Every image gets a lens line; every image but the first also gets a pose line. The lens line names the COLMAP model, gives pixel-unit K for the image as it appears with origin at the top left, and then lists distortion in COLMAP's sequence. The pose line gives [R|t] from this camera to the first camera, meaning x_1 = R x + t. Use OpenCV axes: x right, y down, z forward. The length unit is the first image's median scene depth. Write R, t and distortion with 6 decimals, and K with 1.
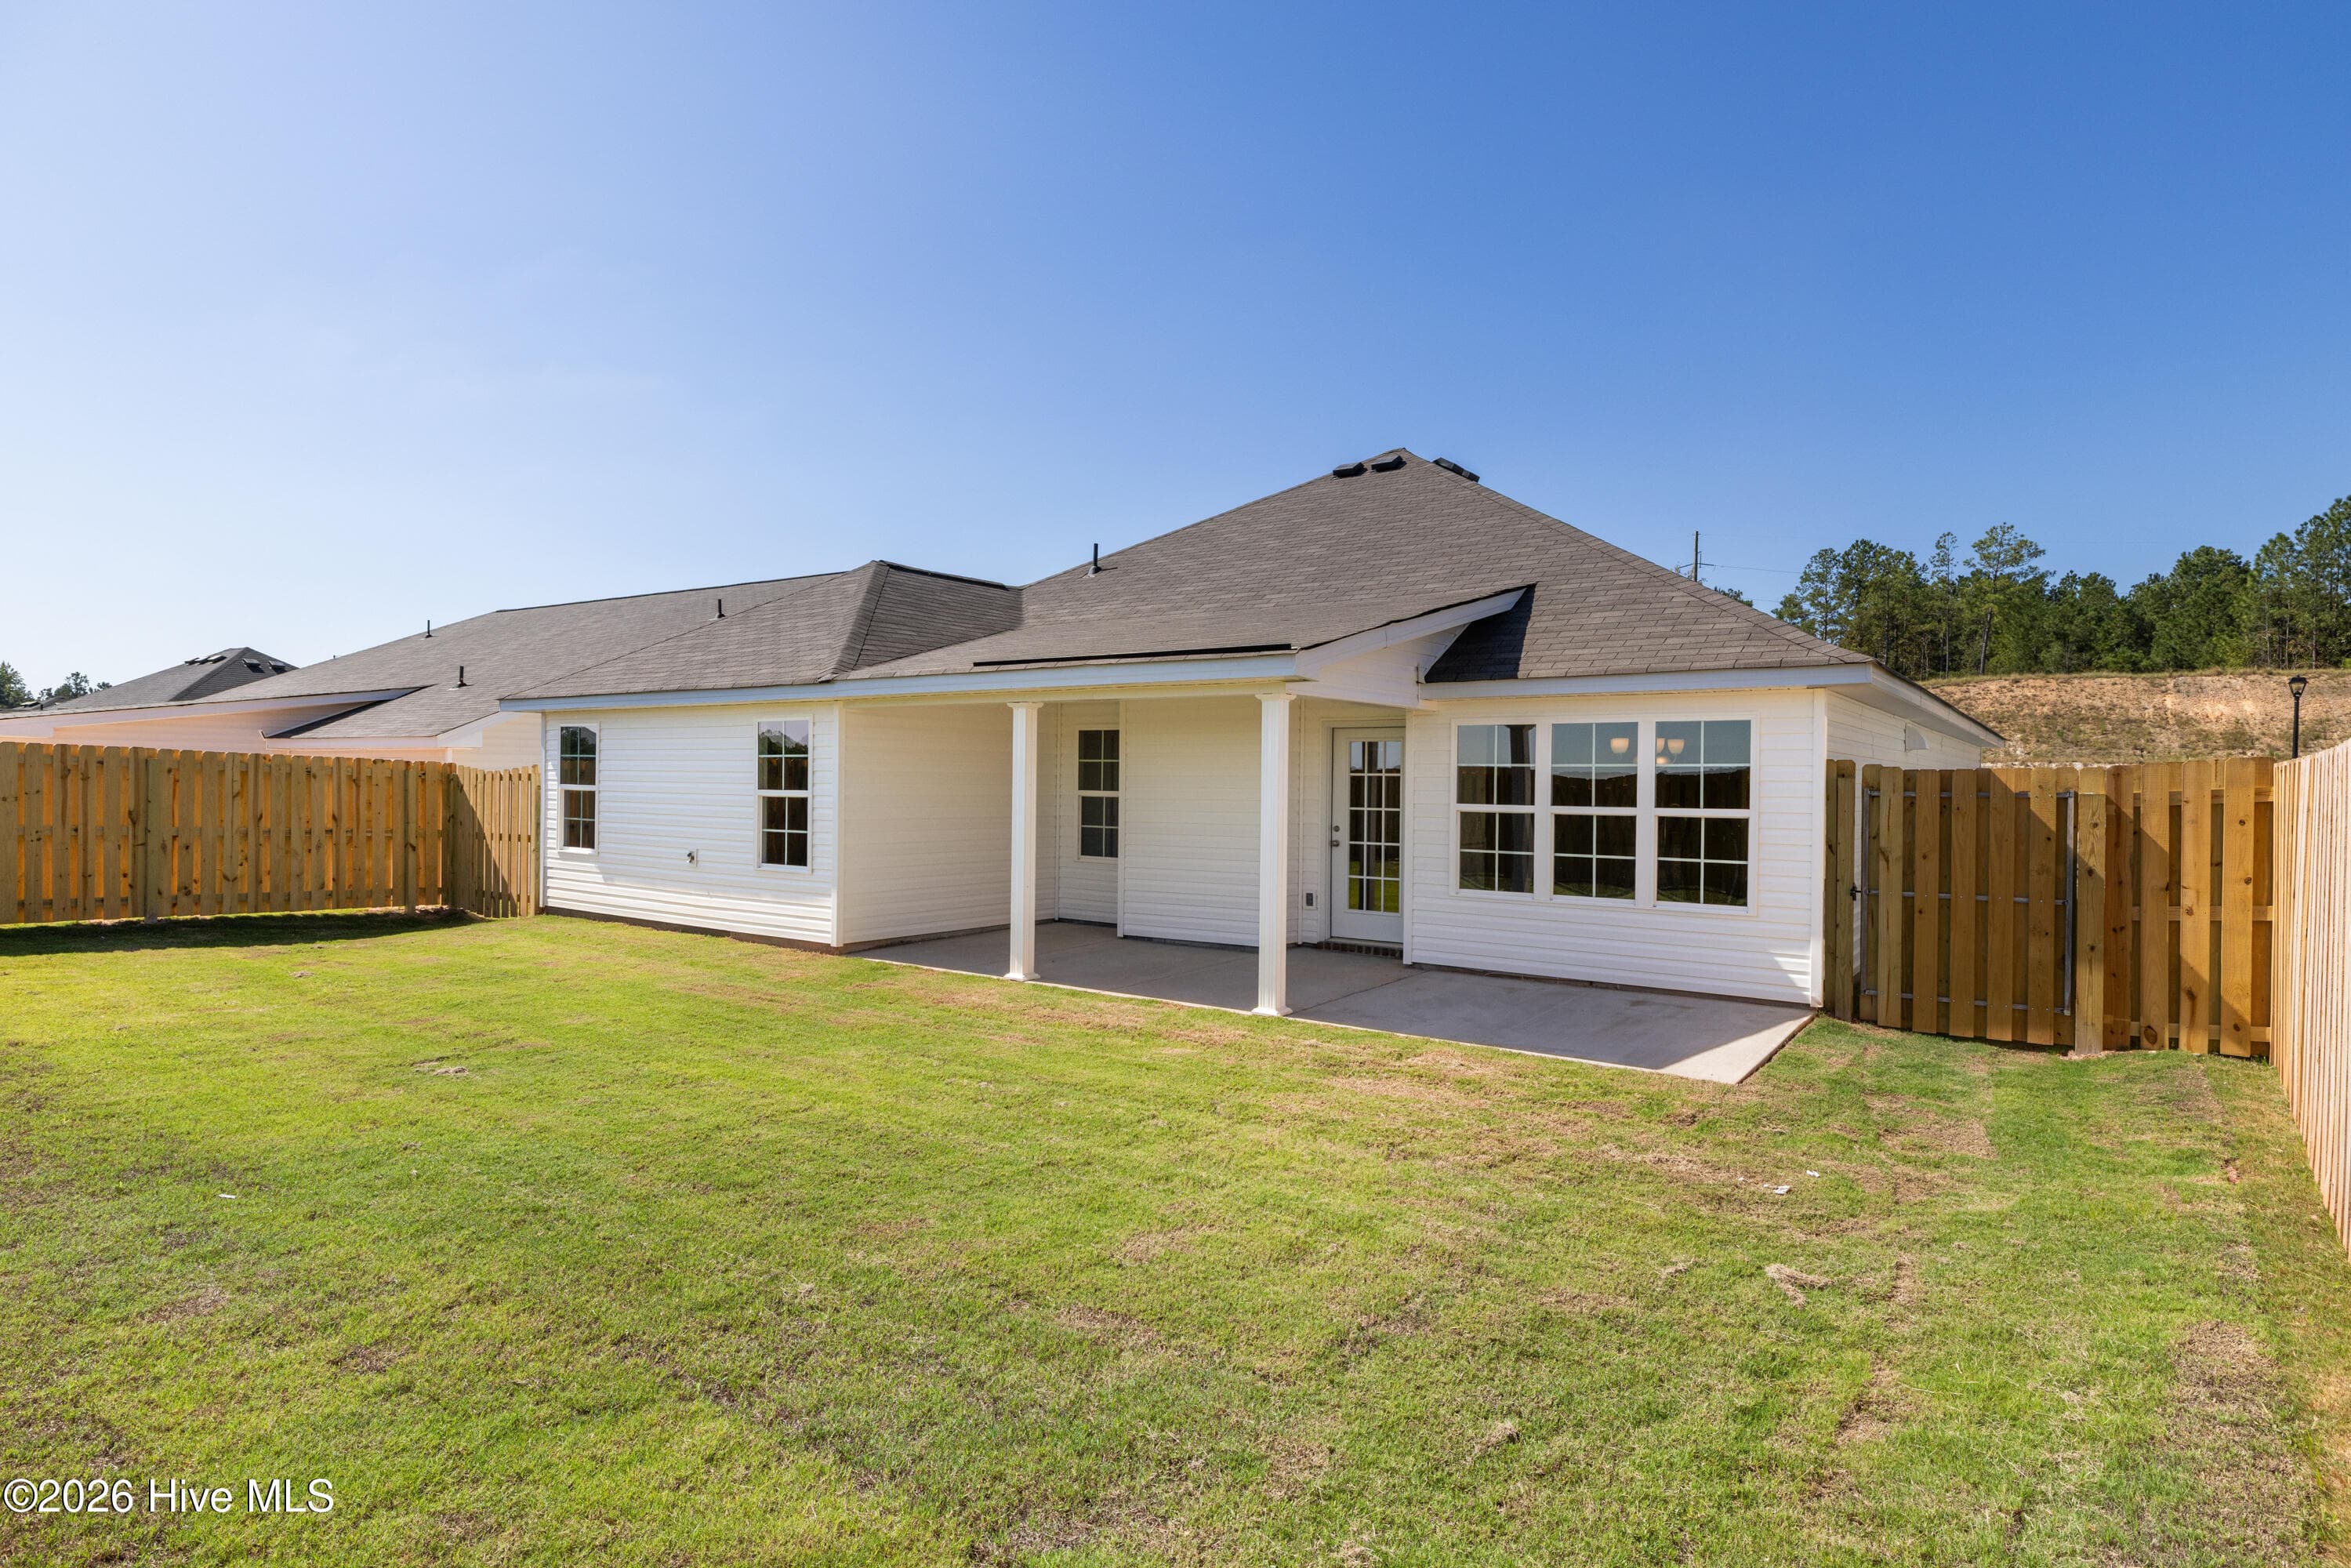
lens RADIAL K [[1240.8, 0, 1156.7], [0, 1240.8, 787.6], [0, 0, 1]] dist [0.001268, -0.001845]
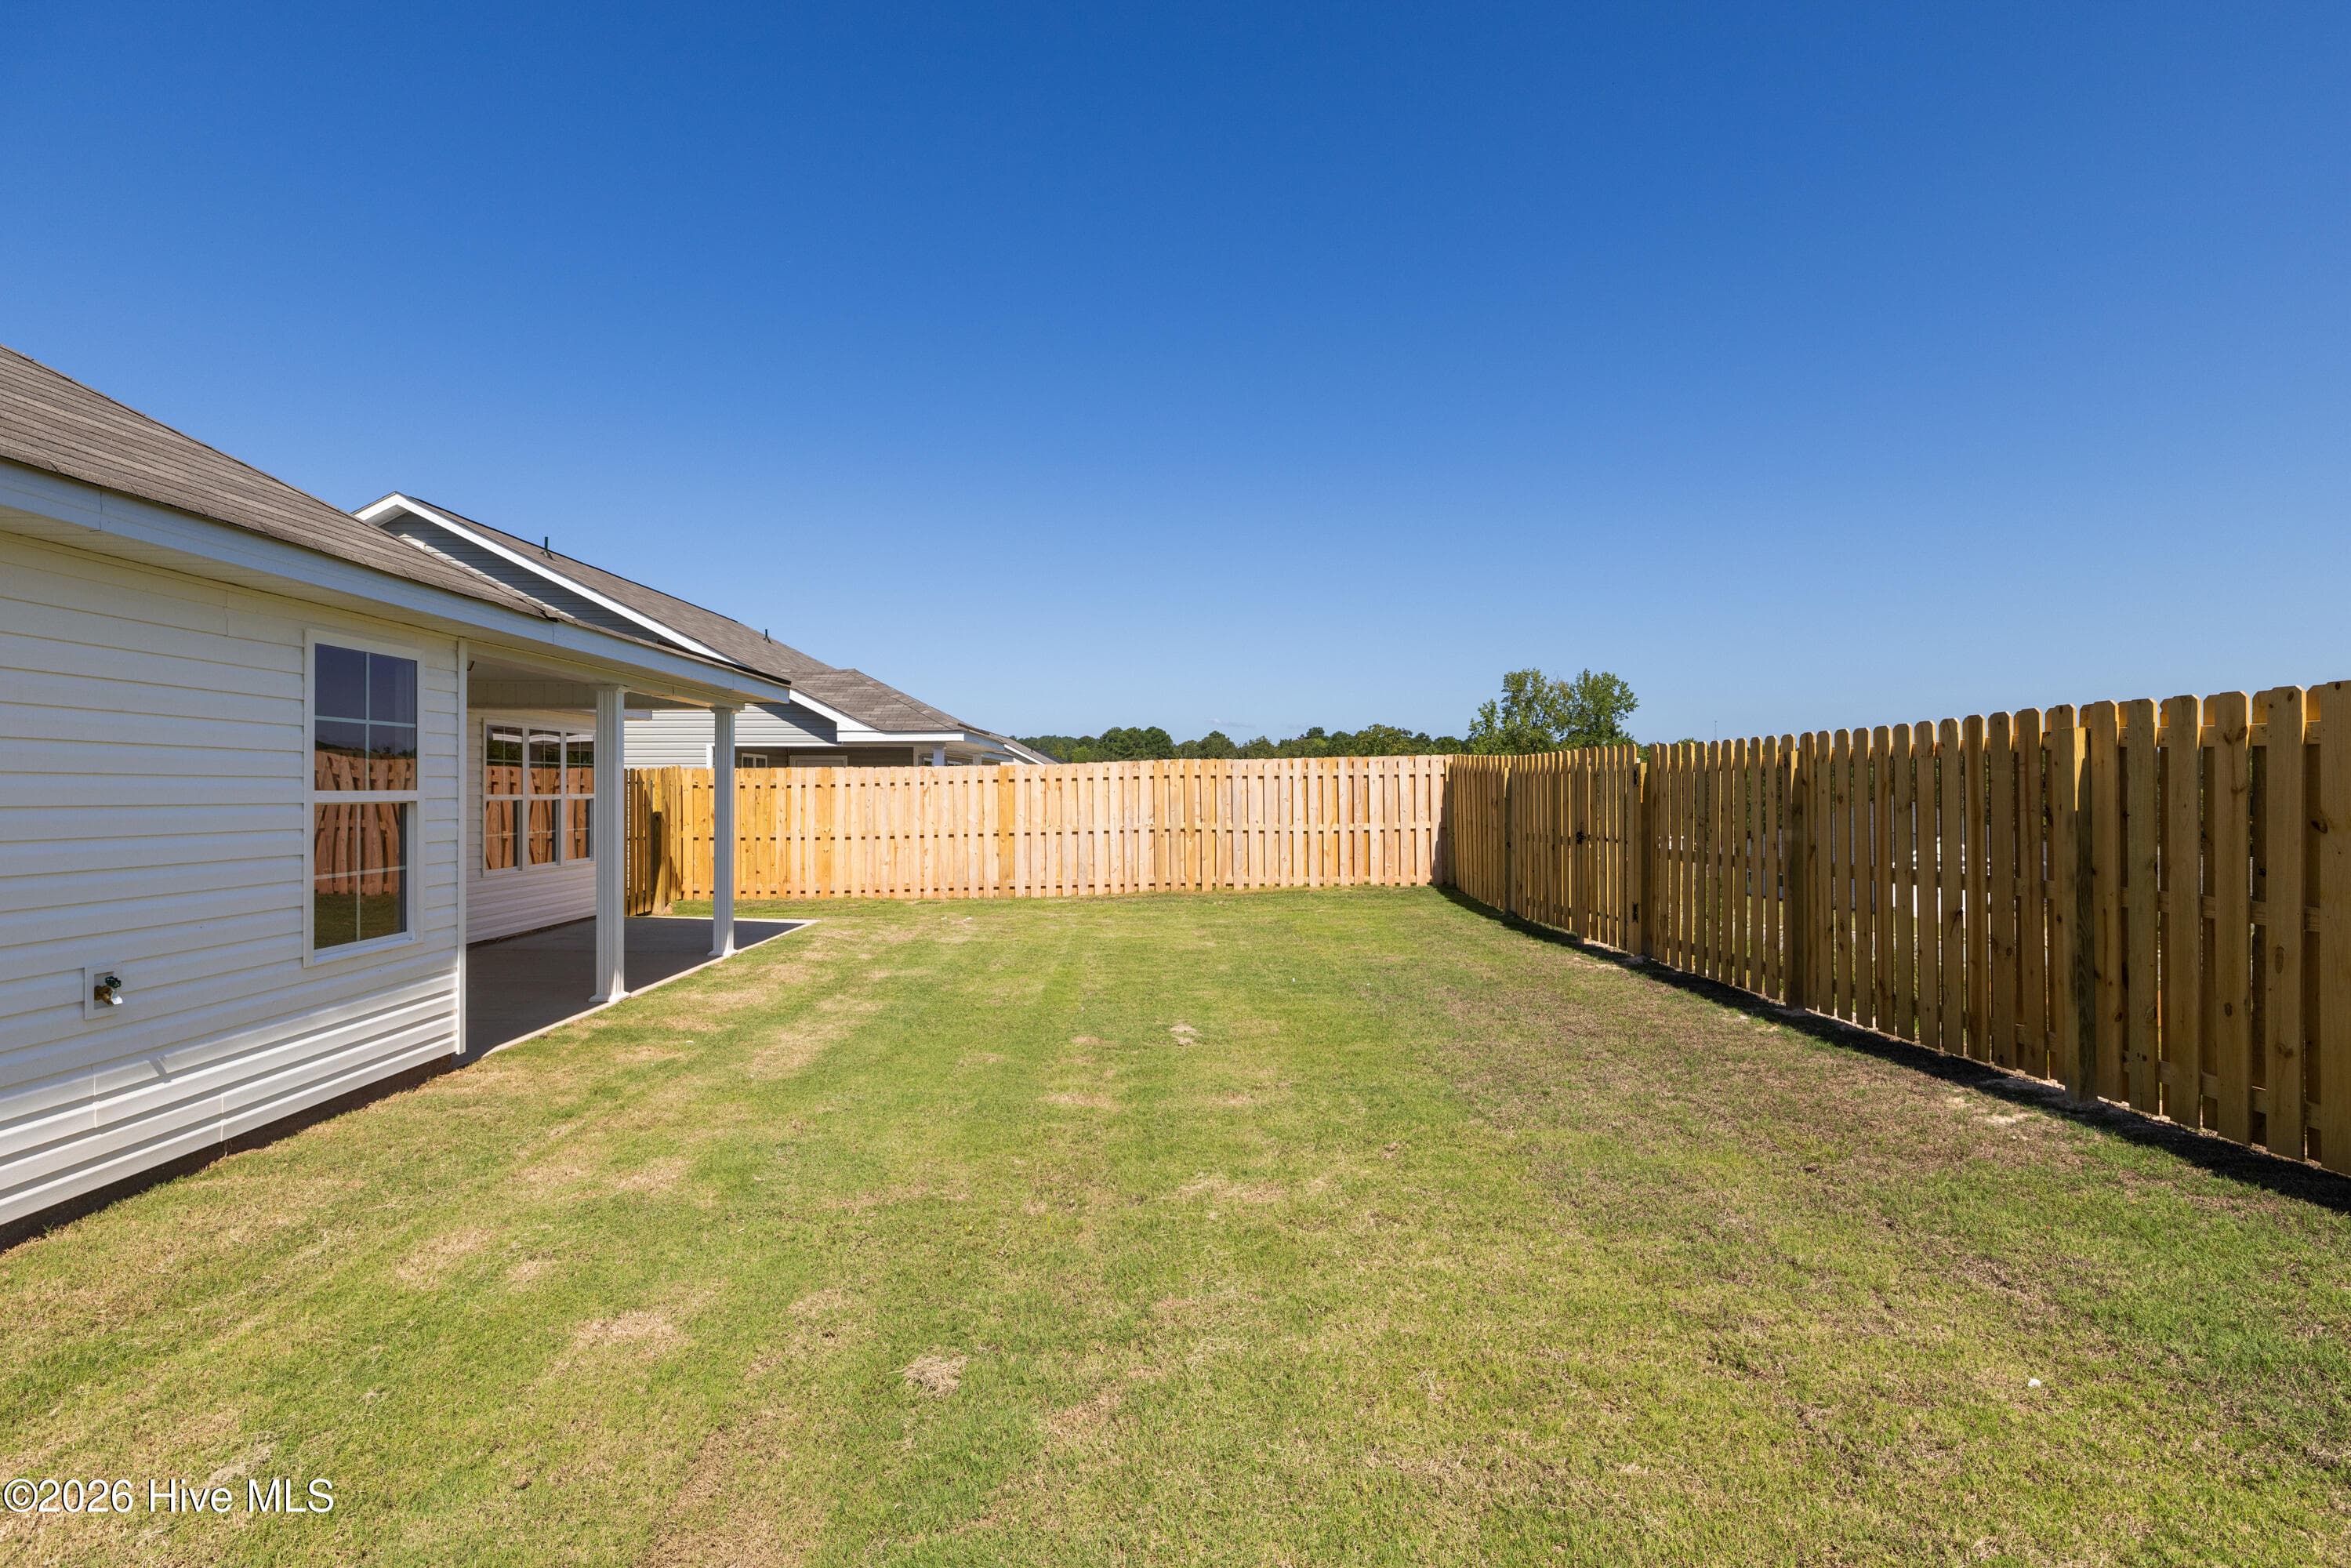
lens RADIAL K [[1240.8, 0, 1156.7], [0, 1240.8, 787.6], [0, 0, 1]] dist [0.001268, -0.001845]
pose [[-0.633961, -0.009834, 0.773303, -0.875809], [-0.004294, 0.999949, 0.009196, -0.005221], [-0.773354, 0.002509, -0.633970, 1.056360]]
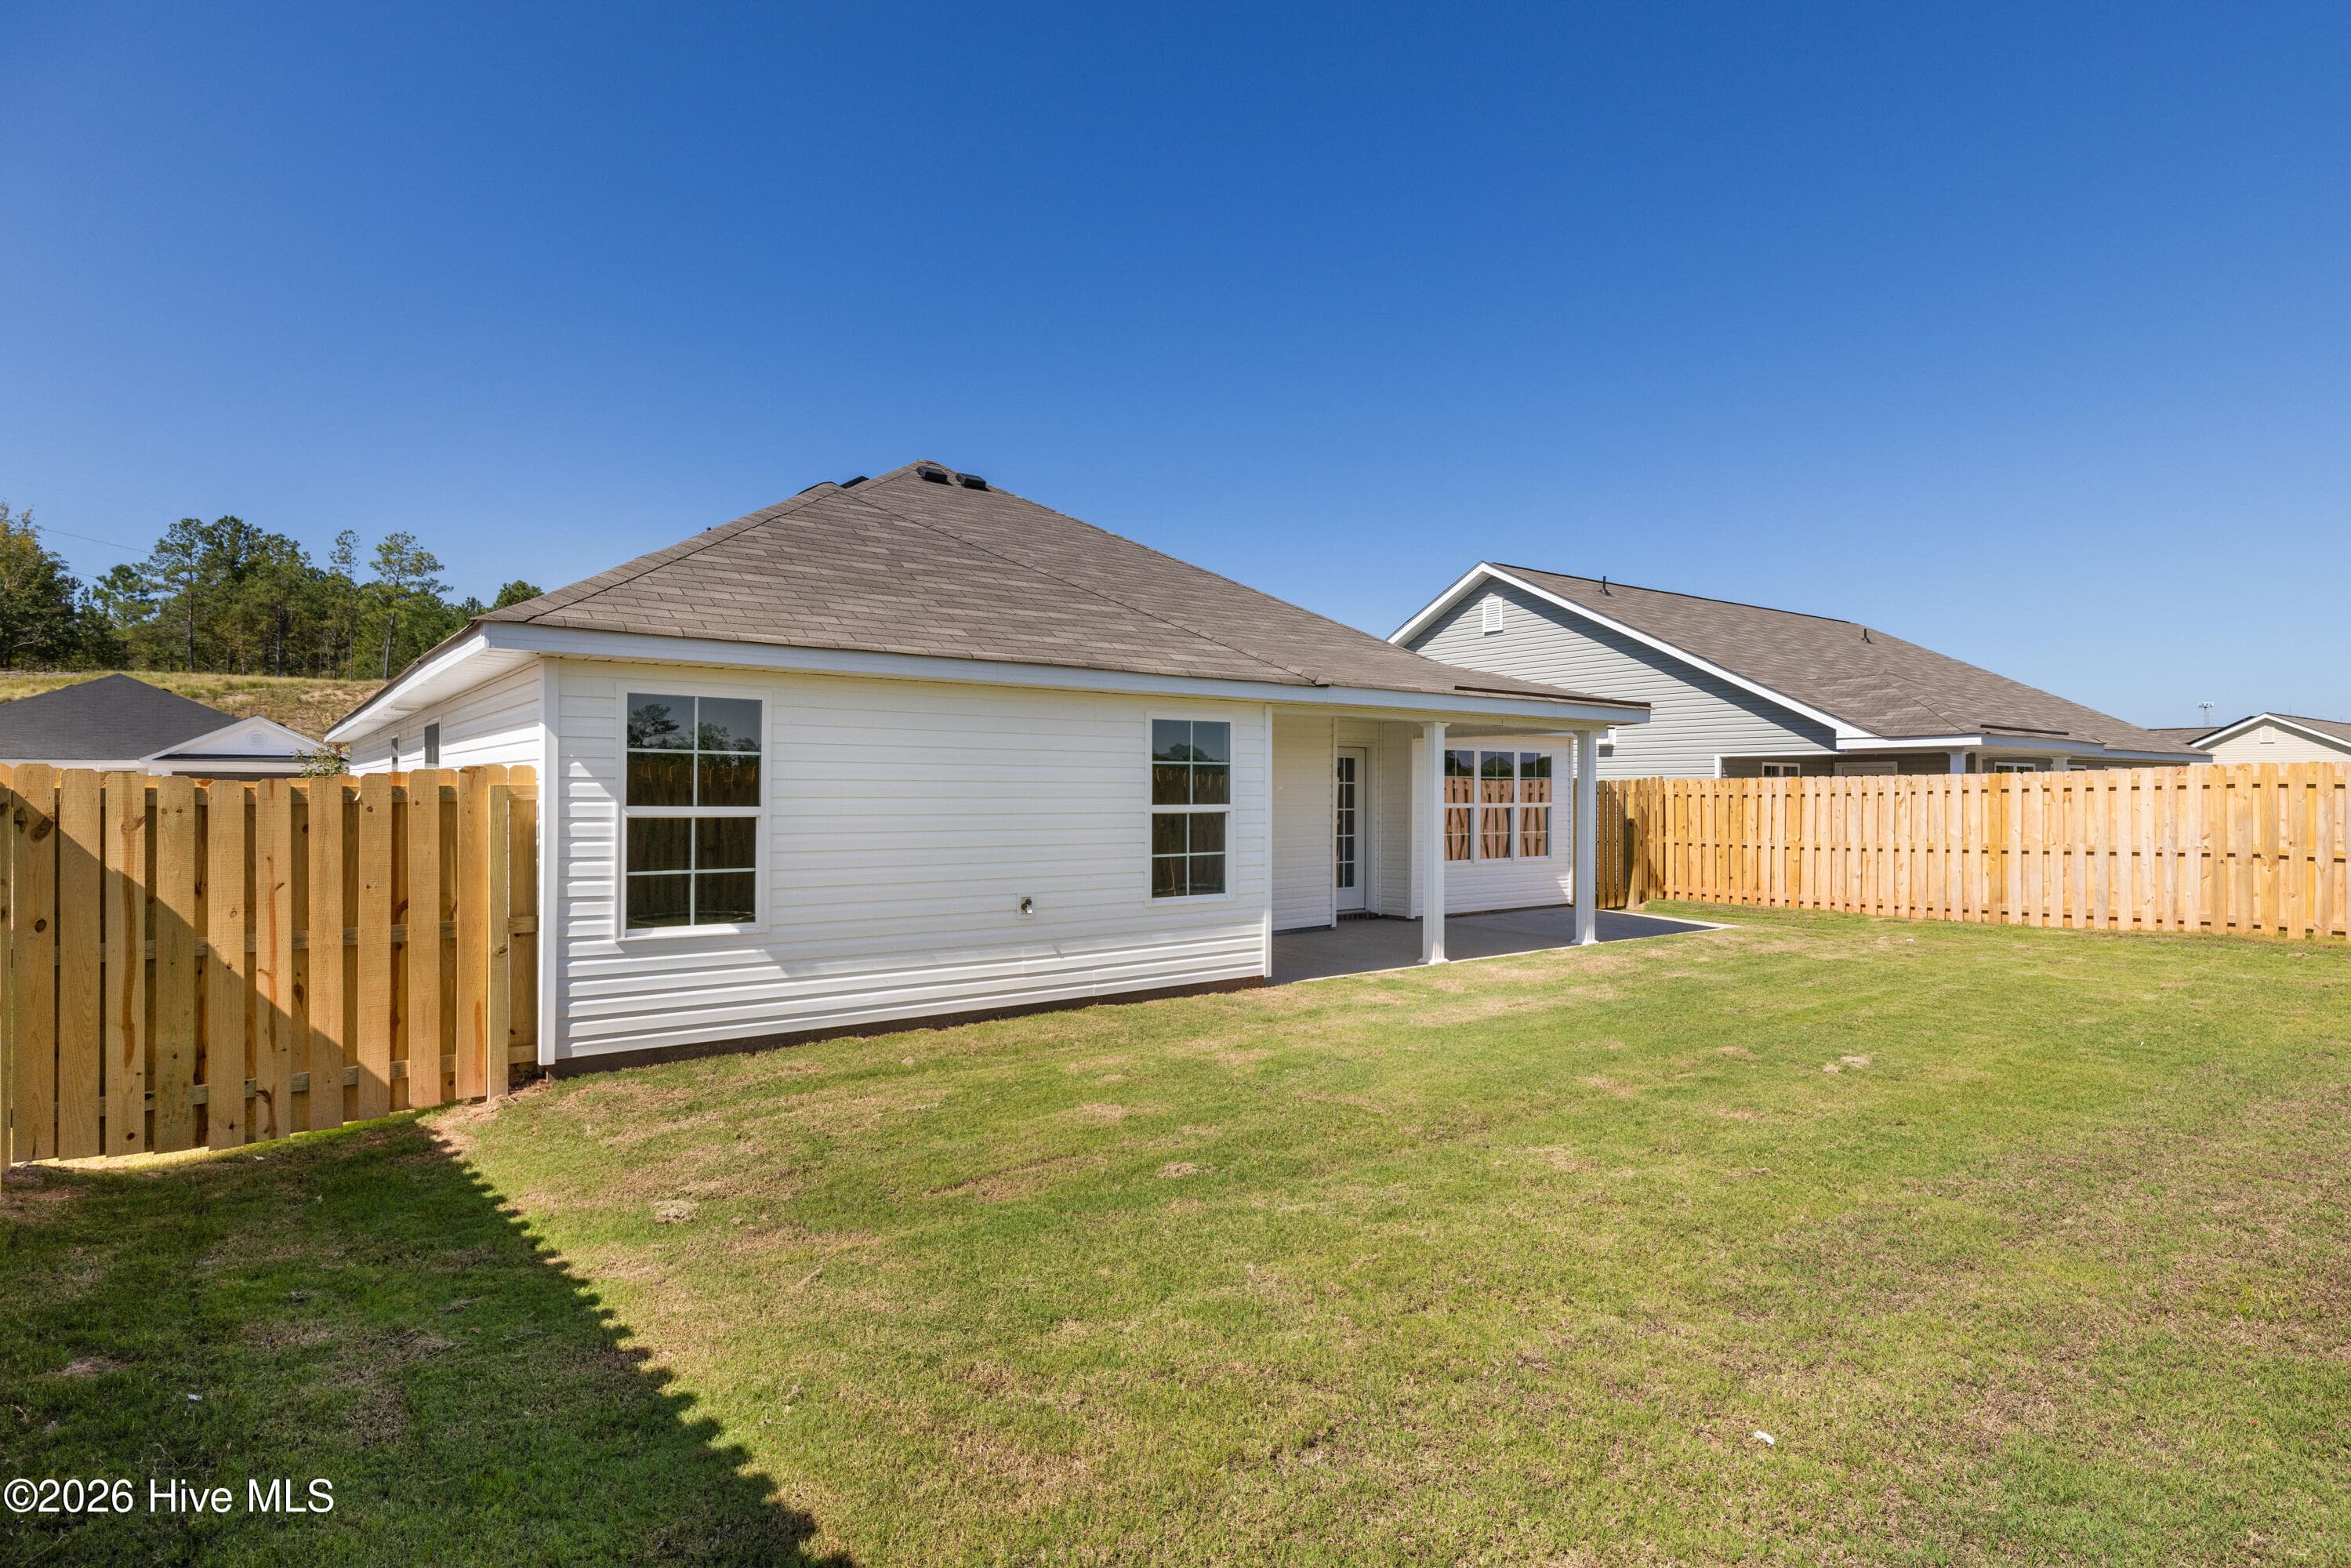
lens RADIAL K [[1240.8, 0, 1156.7], [0, 1240.8, 787.6], [0, 0, 1]] dist [0.001268, -0.001845]
pose [[0.274615, -0.007496, 0.961525, -1.079430], [0.005836, 0.999964, 0.006129, -0.013933], [-0.961537, 0.003928, 0.274649, 0.785643]]
